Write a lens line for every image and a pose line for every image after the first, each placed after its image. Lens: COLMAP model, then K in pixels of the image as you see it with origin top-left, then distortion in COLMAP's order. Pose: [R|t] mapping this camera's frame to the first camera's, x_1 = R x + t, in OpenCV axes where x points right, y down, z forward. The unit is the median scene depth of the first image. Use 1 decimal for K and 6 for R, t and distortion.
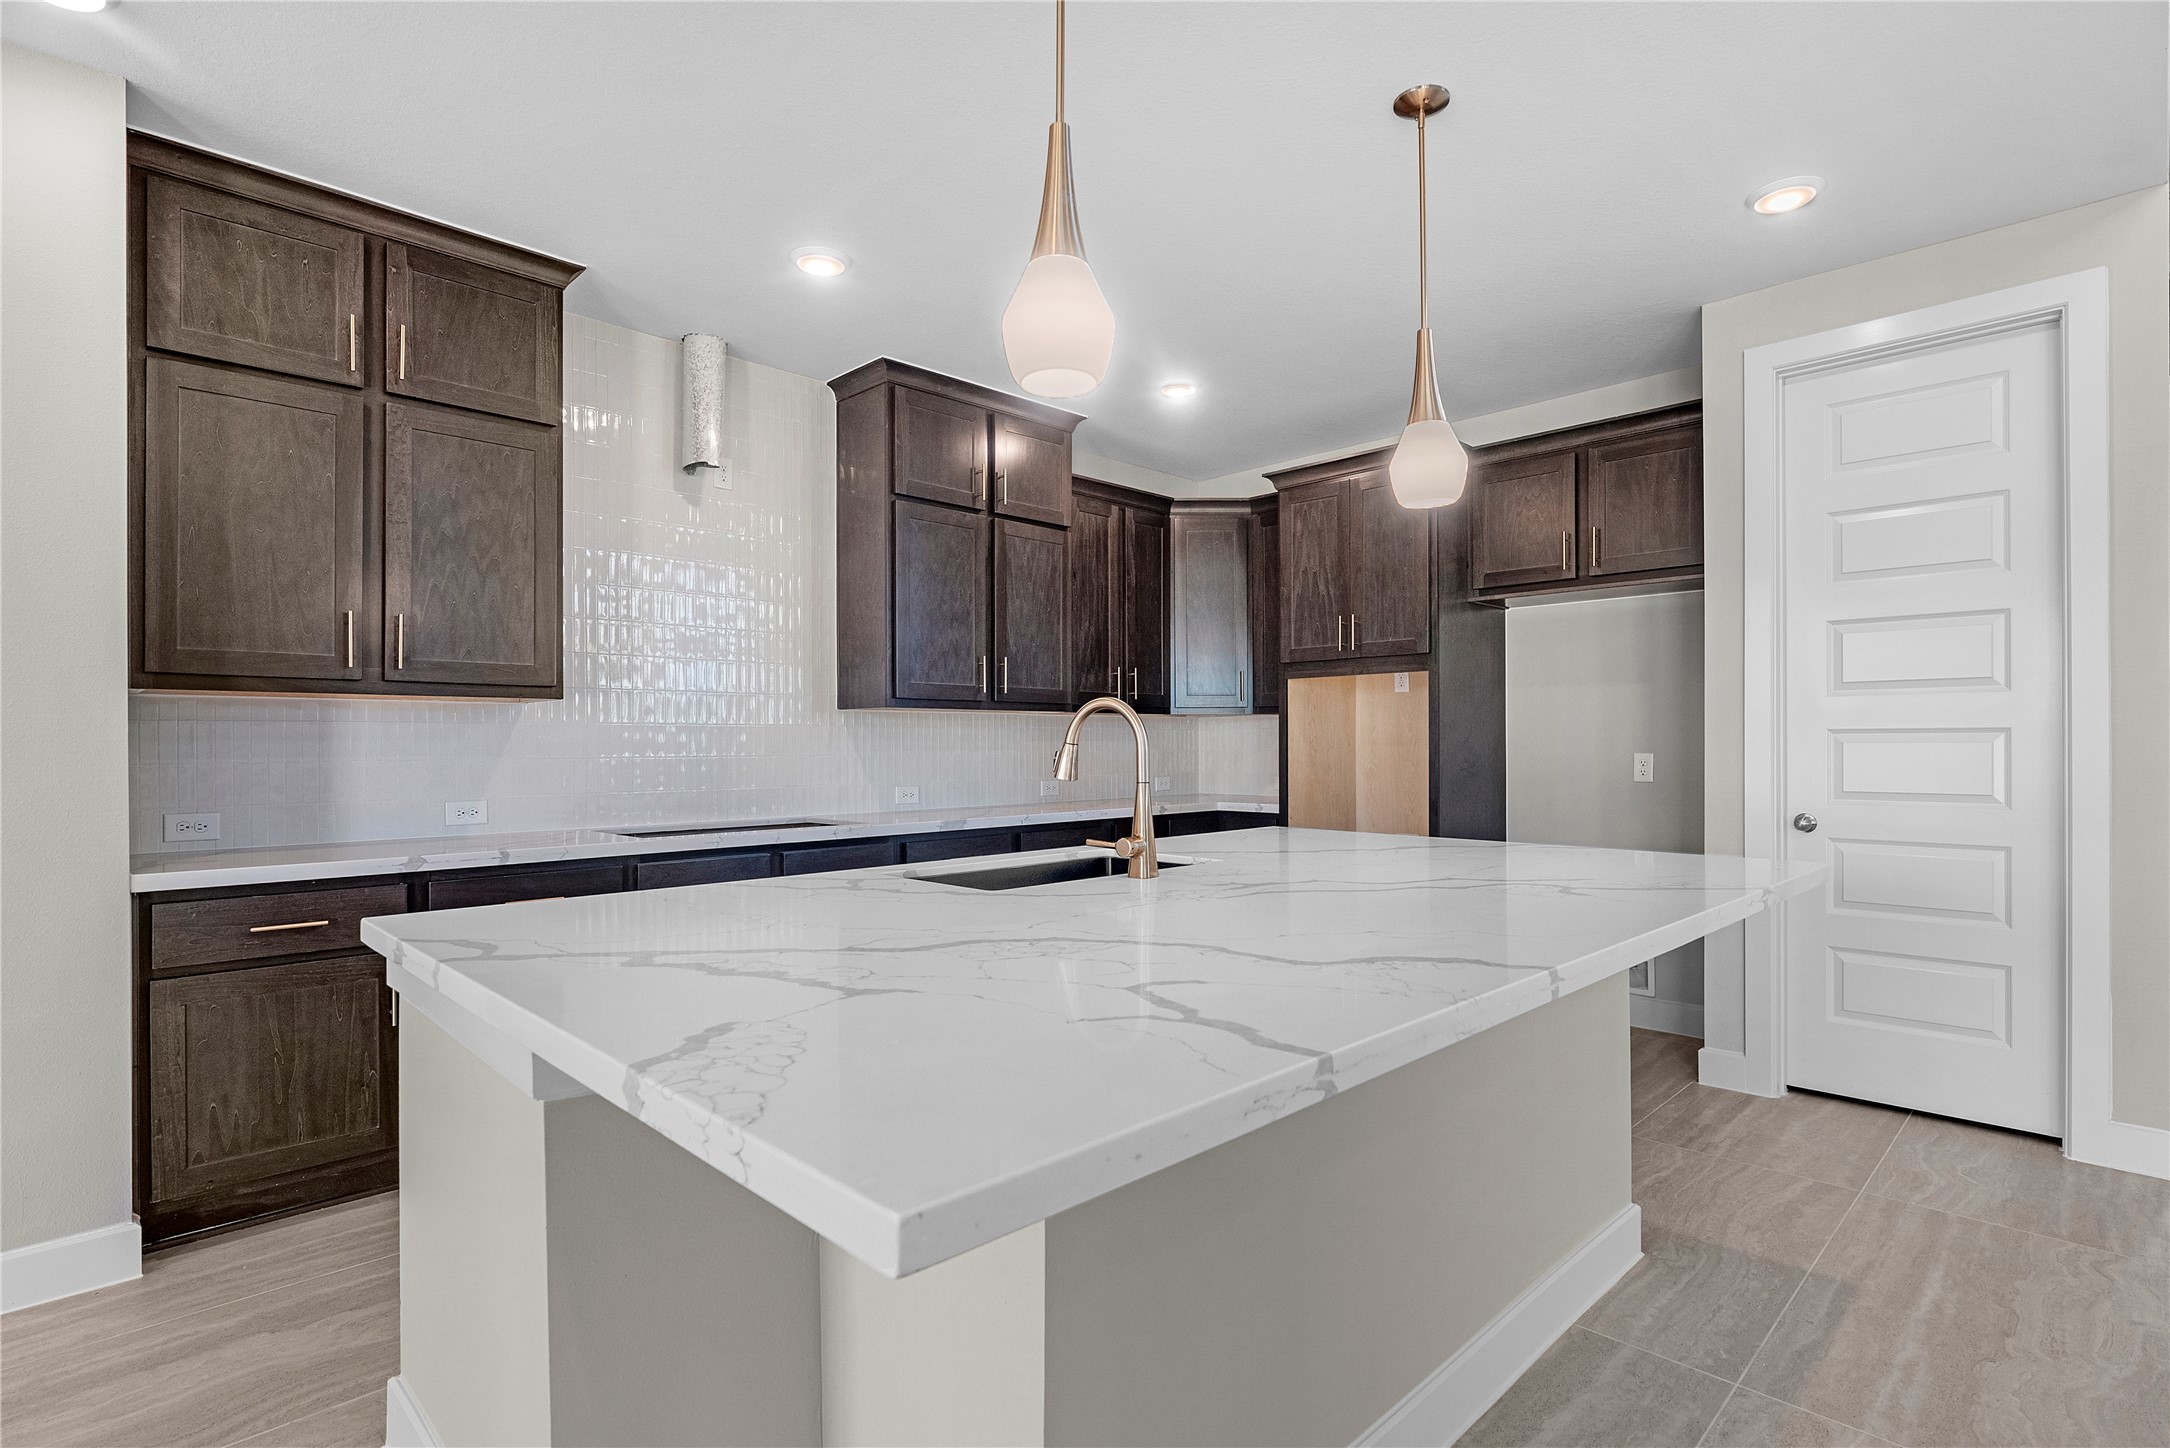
lens RADIAL K [[1036.8, 0, 1094.8], [0, 1036.8, 741.1], [0, 0, 1]] dist [-0.002558, -0.000587]
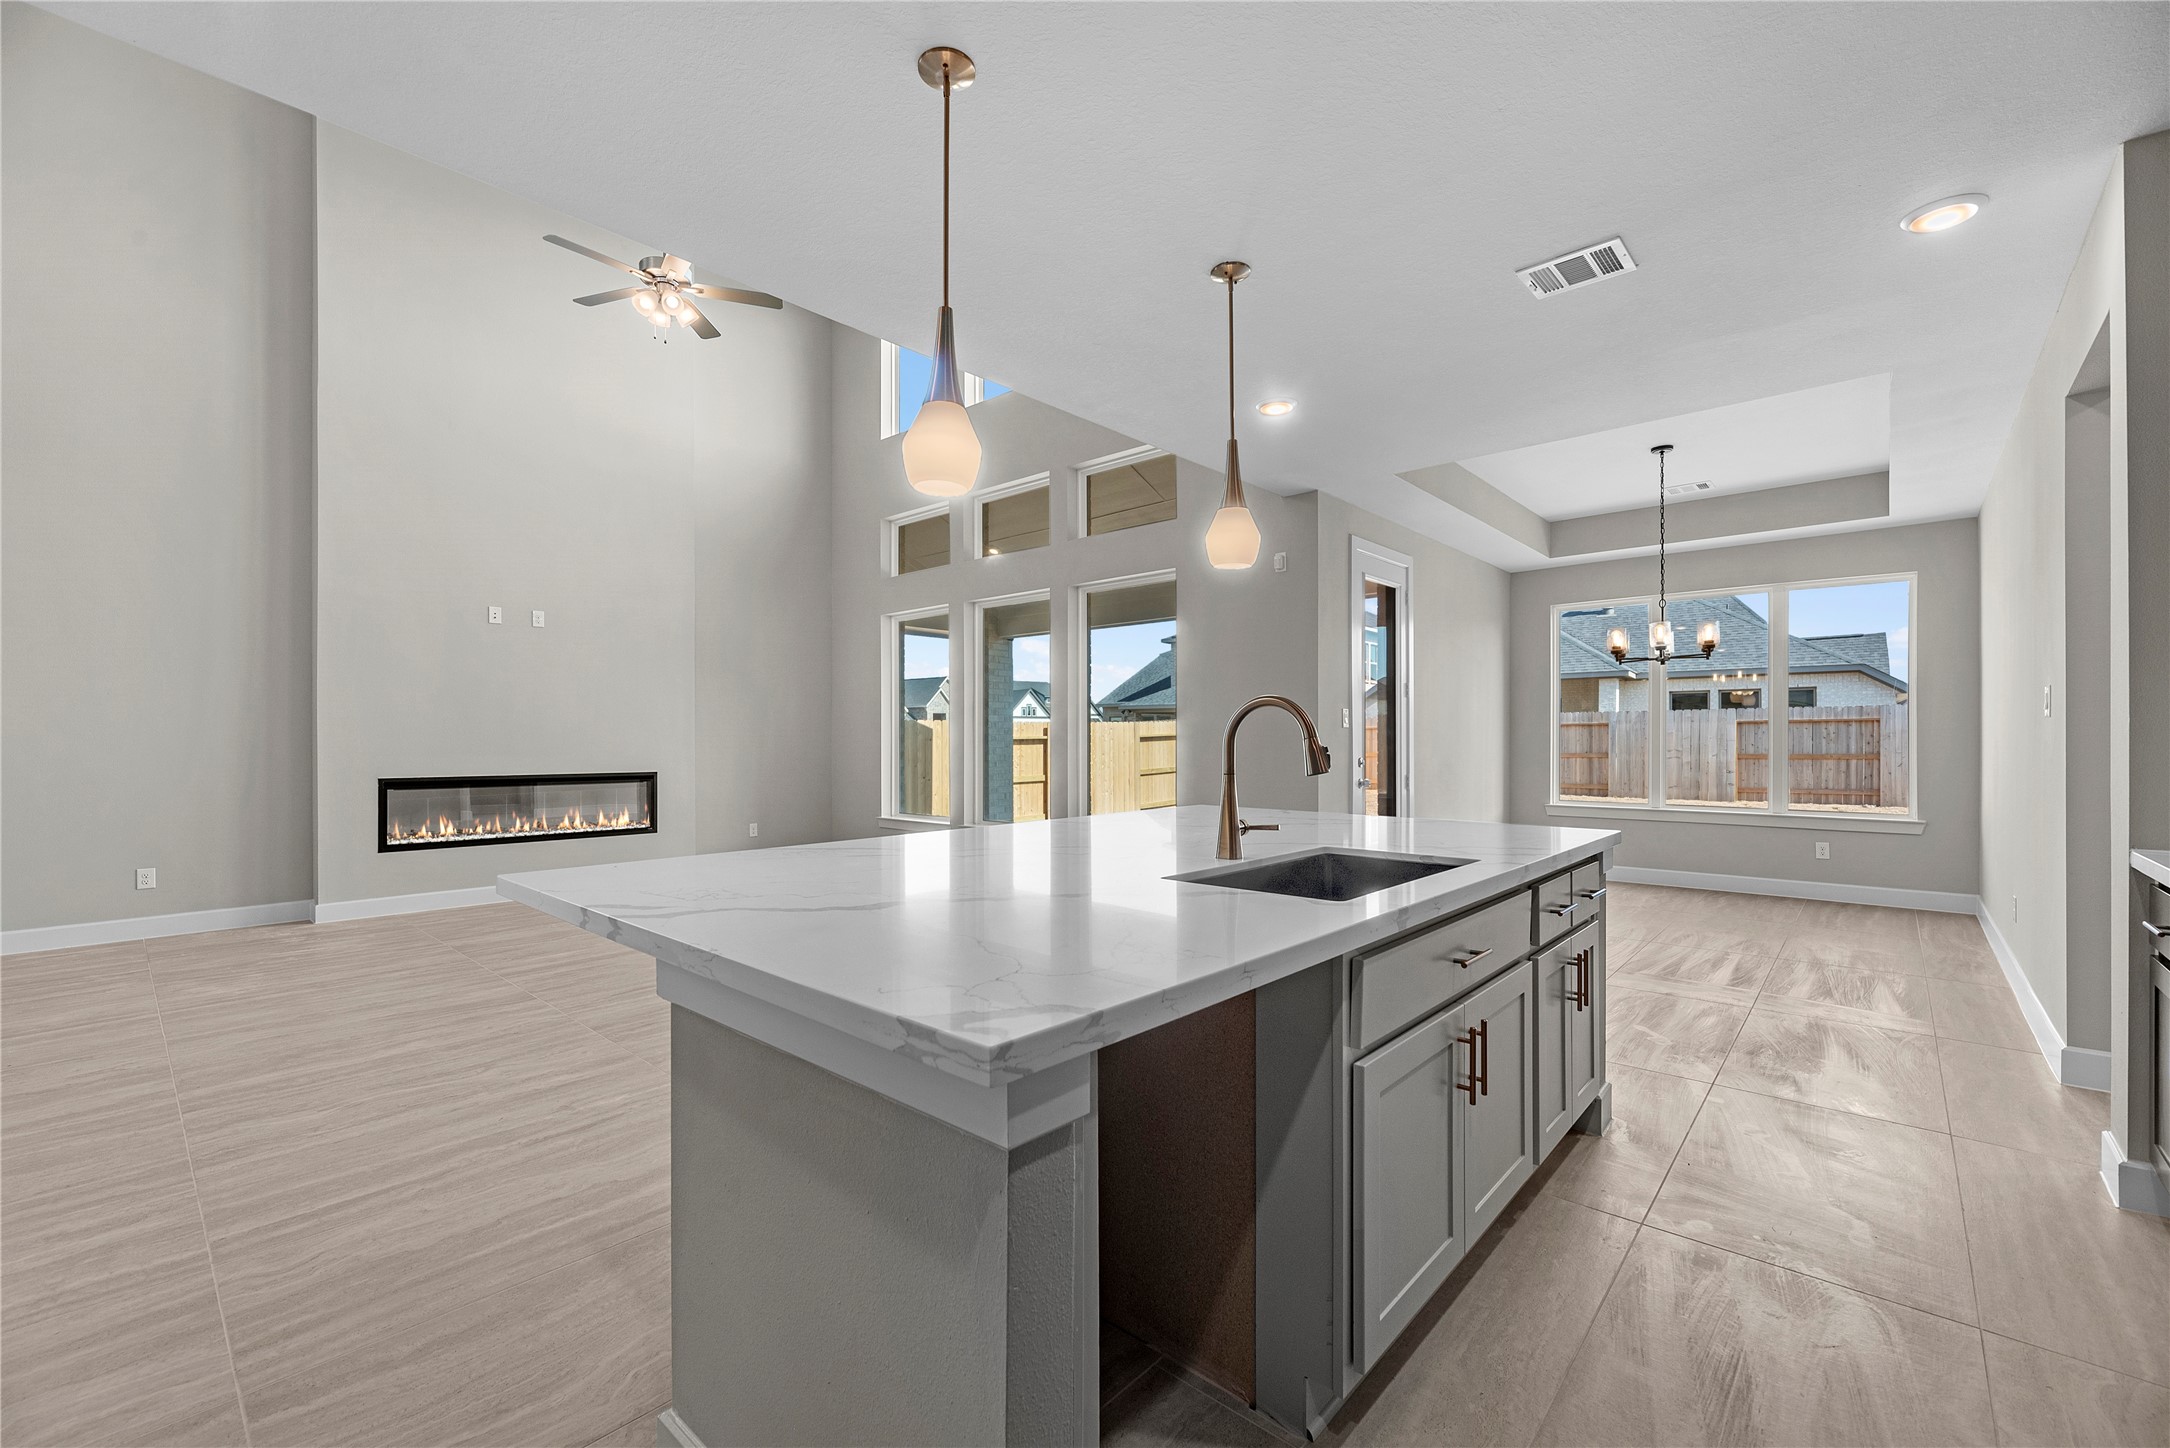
lens RADIAL K [[887.2, 0, 1092.9], [0, 887.2, 744.2], [0, 0, 1]] dist [-0.000839, -0.000919]
pose [[-0.998265, 0.006478, -0.058520, 0.173008], [0.006329, 0.999976, 0.002724, 0.002664], [0.058537, 0.002349, -0.998283, 1.364989]]
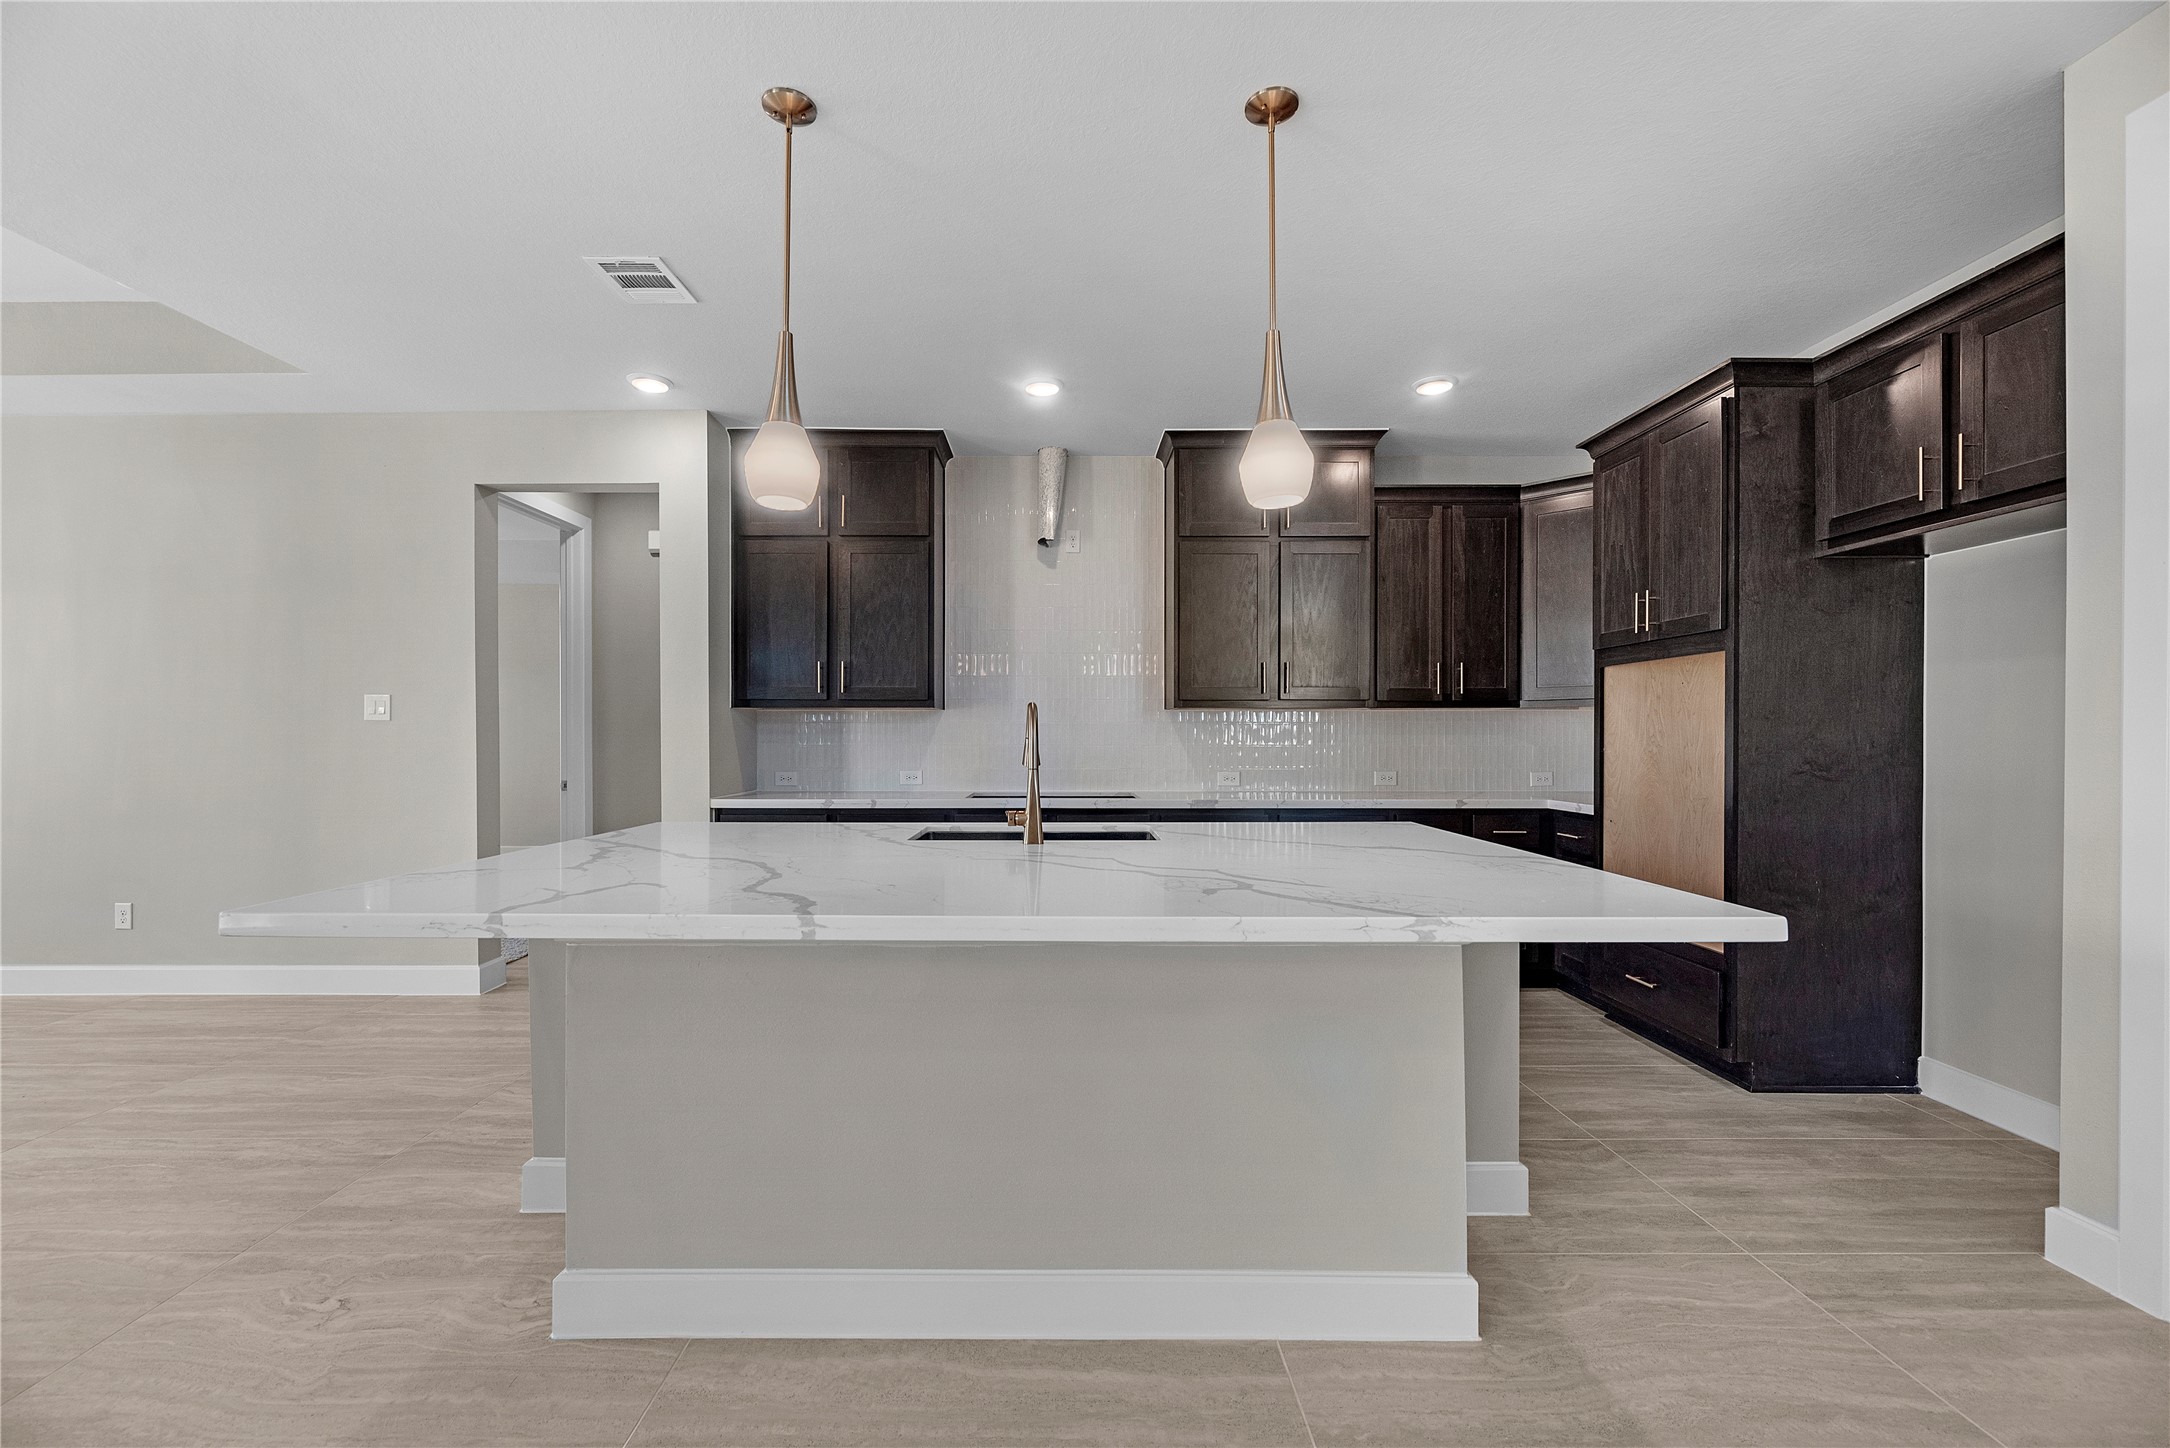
lens RADIAL K [[887.2, 0, 1072.3], [0, 887.2, 742.8], [0, 0, 1]] dist [-0.000839, -0.000919]
pose [[0.710727, 0.009773, -0.703400, 0.592368], [-0.001790, 0.999925, 0.012085, -0.003540], [0.703466, -0.007330, 0.710691, 0.183172]]
